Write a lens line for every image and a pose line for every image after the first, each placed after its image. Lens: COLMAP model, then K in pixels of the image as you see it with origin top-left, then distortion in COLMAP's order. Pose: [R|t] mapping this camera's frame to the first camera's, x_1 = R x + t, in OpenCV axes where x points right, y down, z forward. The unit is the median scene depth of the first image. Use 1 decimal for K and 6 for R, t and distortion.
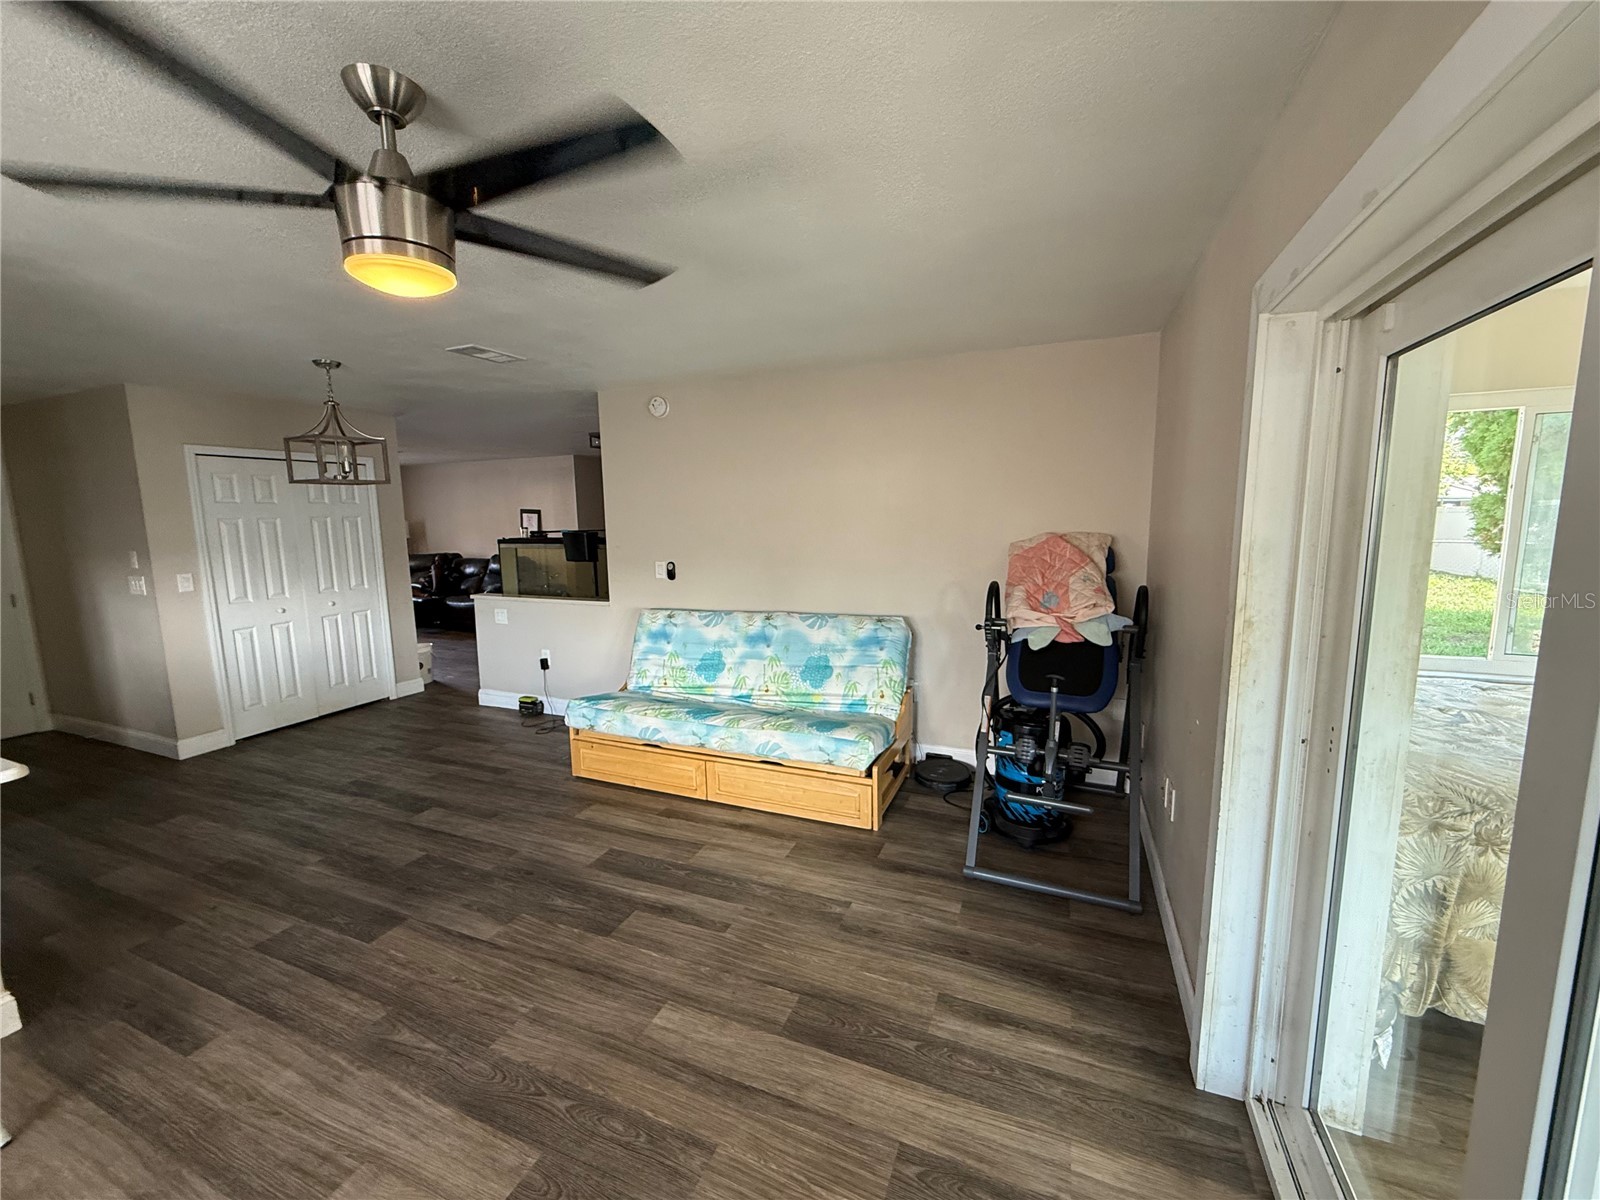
lens RADIAL K [[637.6, 0, 796.4], [0, 637.6, 600.5], [0, 0, 1]] dist [0.000358, -0.000445]
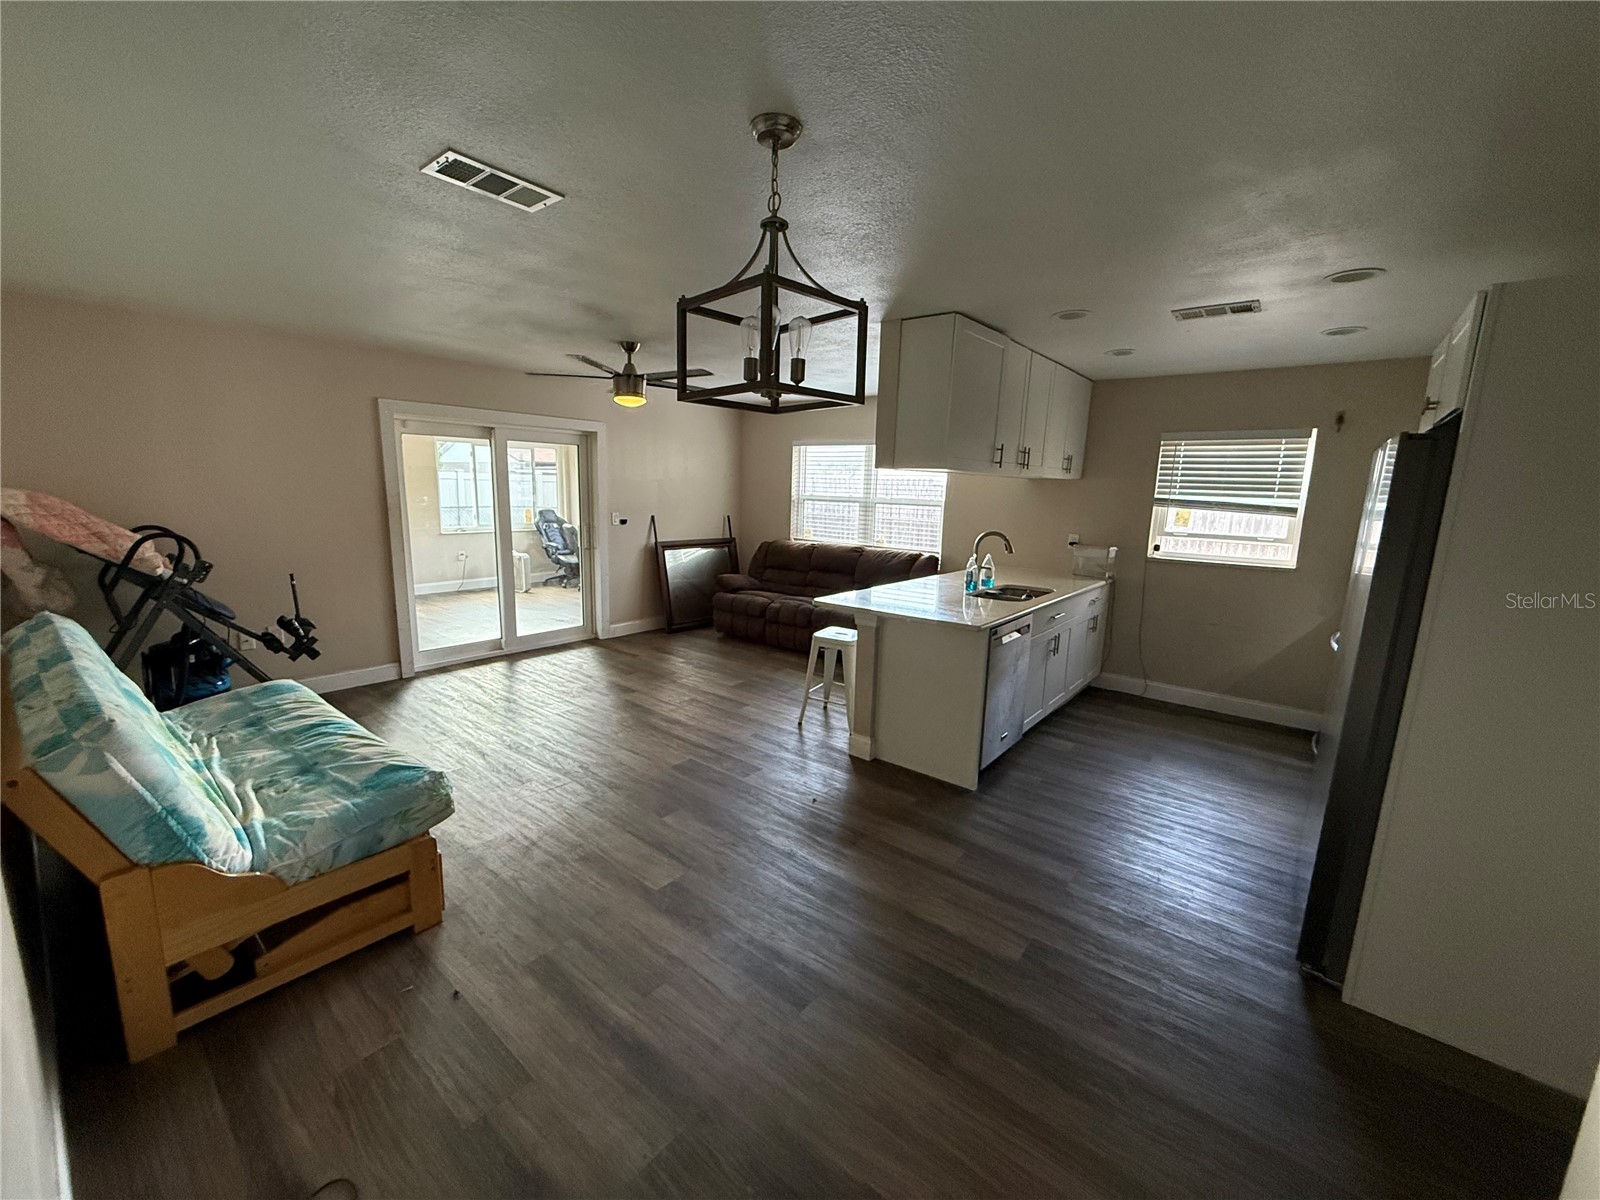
lens RADIAL K [[637.6, 0, 796.4], [0, 637.6, 600.5], [0, 0, 1]] dist [0.000358, -0.000445]
pose [[-0.959134, -0.057736, 0.277000, -0.670280], [0.028916, 0.953835, 0.298935, -0.141638], [-0.281471, 0.294729, -0.913186, 1.126982]]
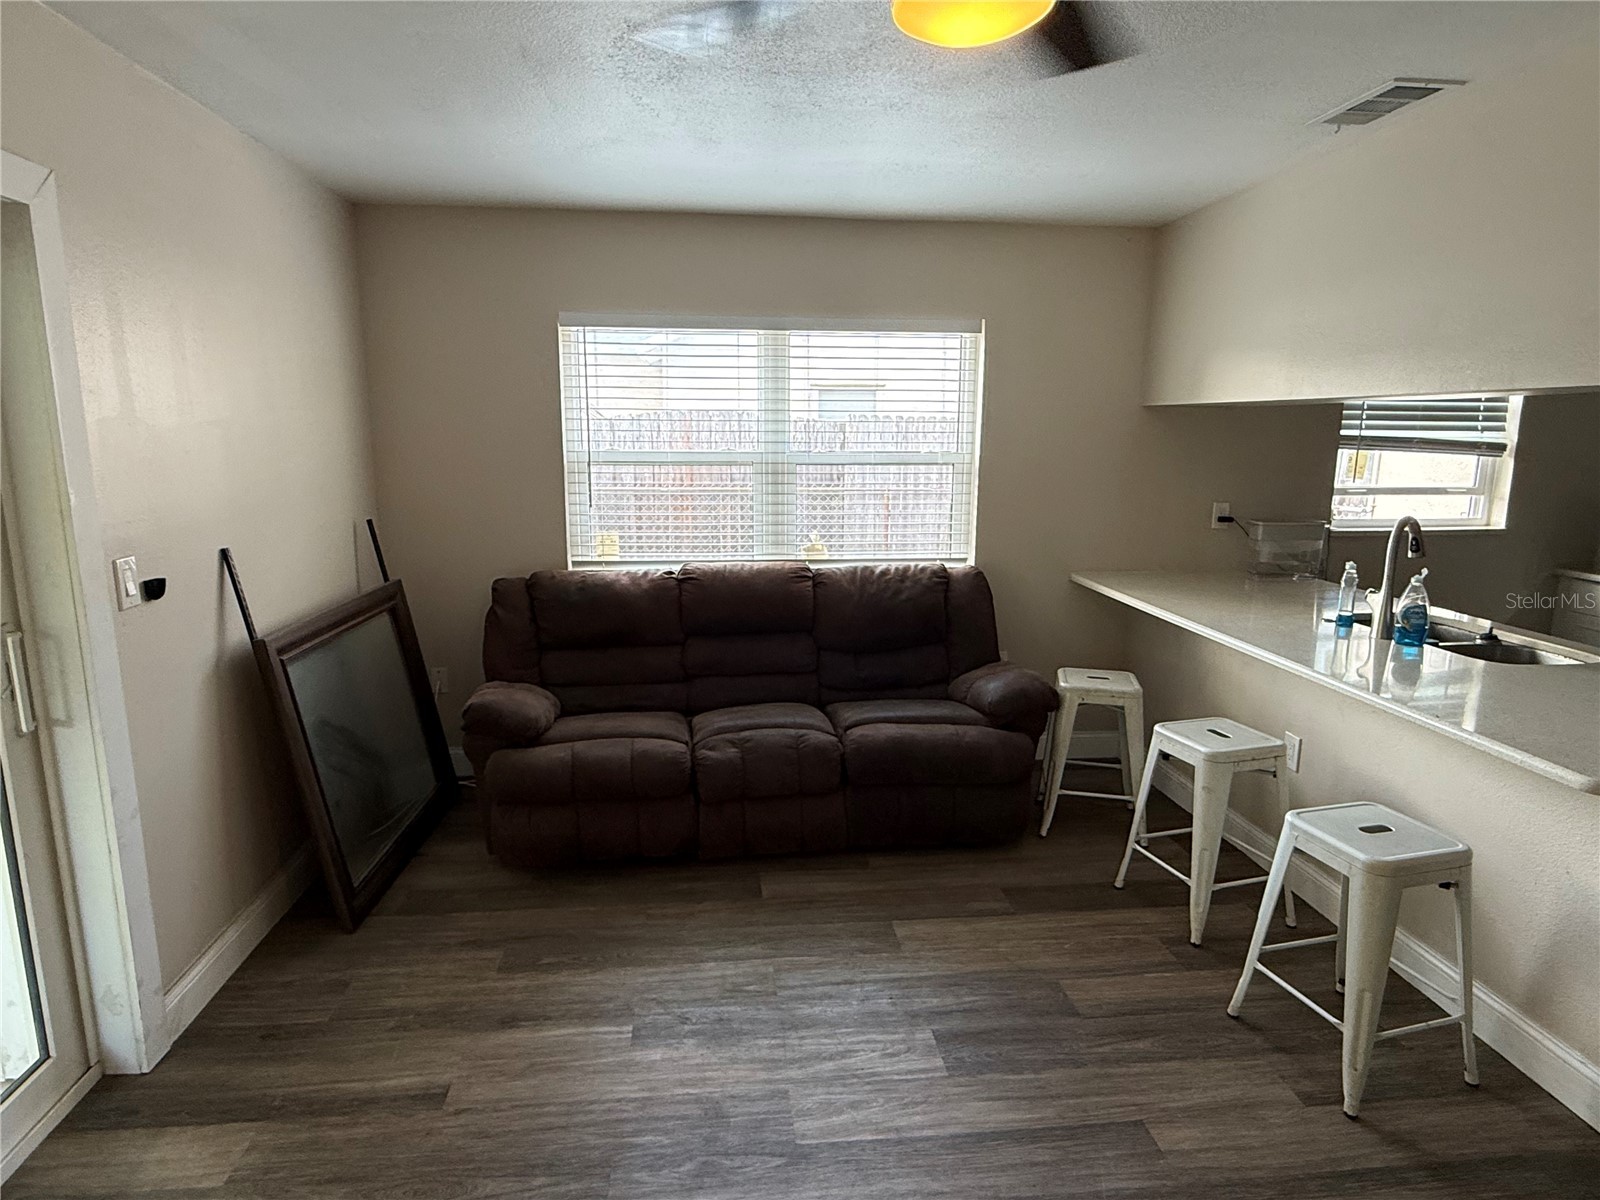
lens RADIAL K [[910.4, 0, 793.7], [0, 910.4, 605.6], [0, 0, 1]] dist [0.000353, 0.000879]
pose [[-0.878160, 0.105382, -0.466615, -0.010451], [-0.053110, 0.947925, 0.314035, -0.069931], [0.475409, 0.300555, -0.826833, 0.515889]]
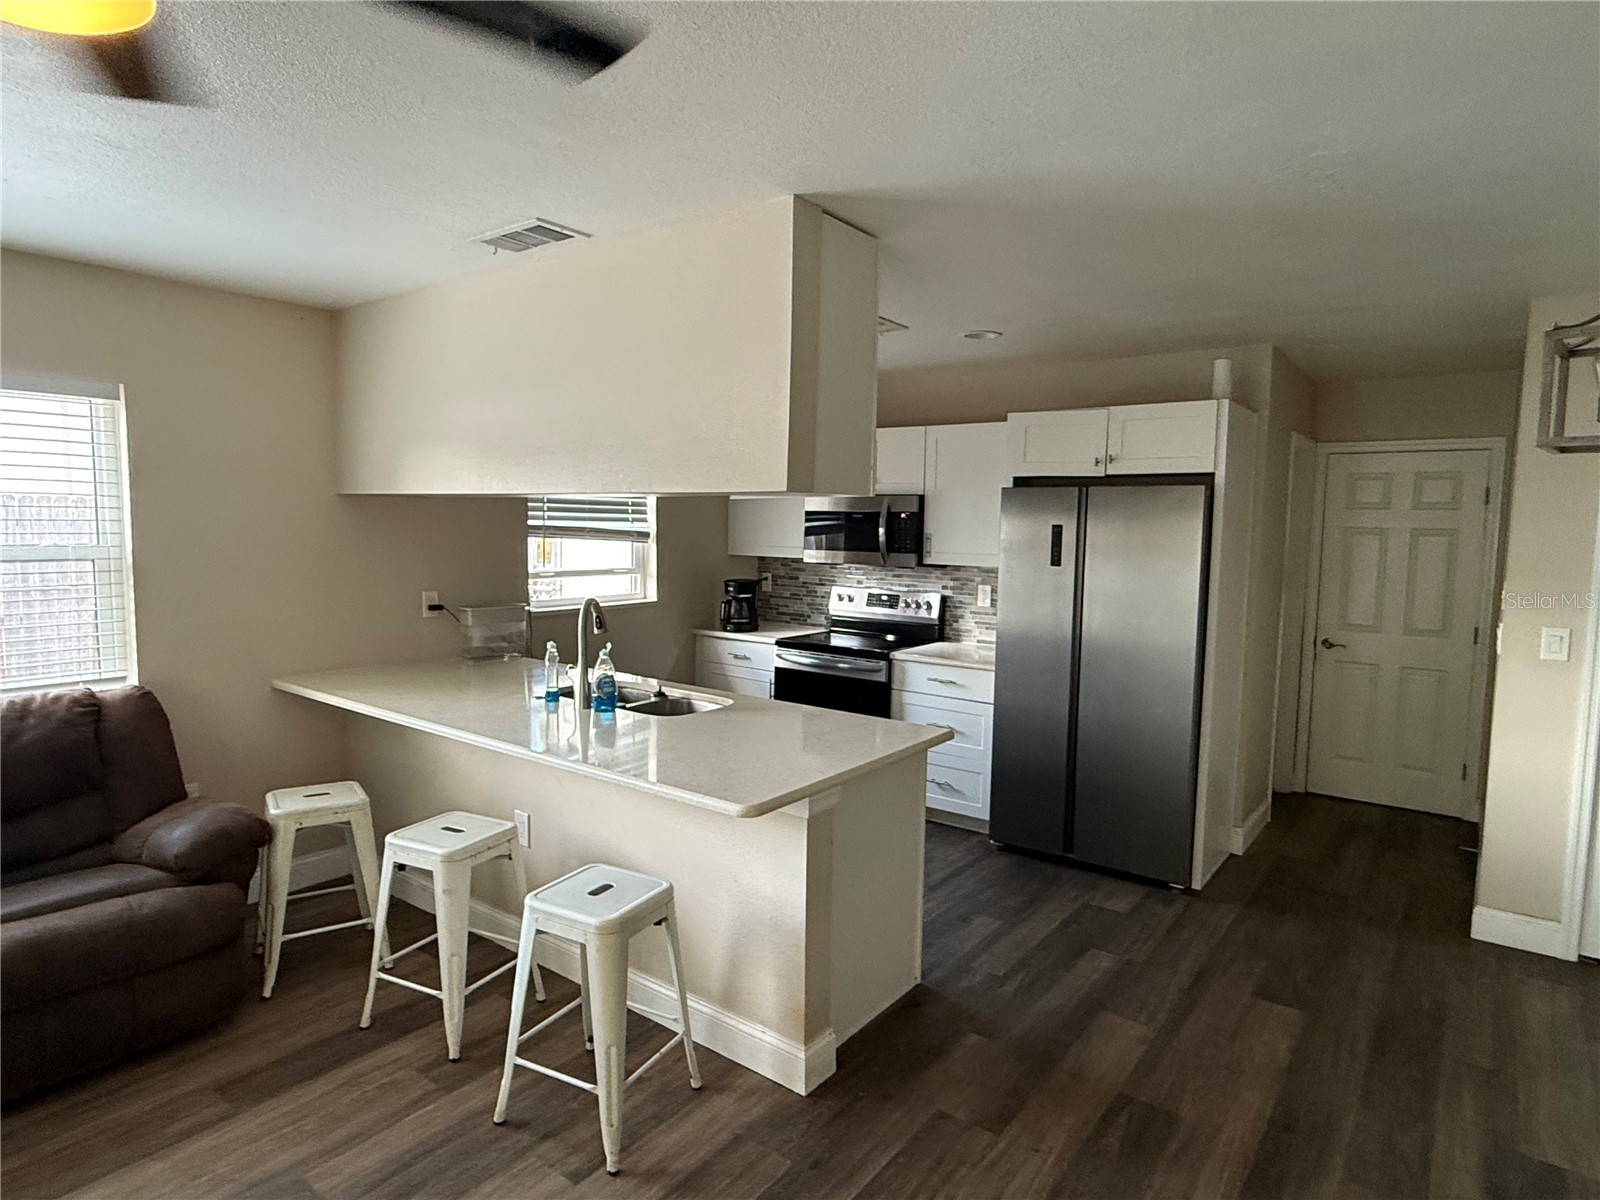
lens RADIAL K [[910.4, 0, 793.7], [0, 910.4, 605.6], [0, 0, 1]] dist [0.000353, 0.000879]
pose [[-0.252566, 0.103770, -0.961999, -0.033042], [-0.142410, 0.979418, 0.143038, -0.072688], [0.957042, 0.173125, -0.232590, 0.500161]]
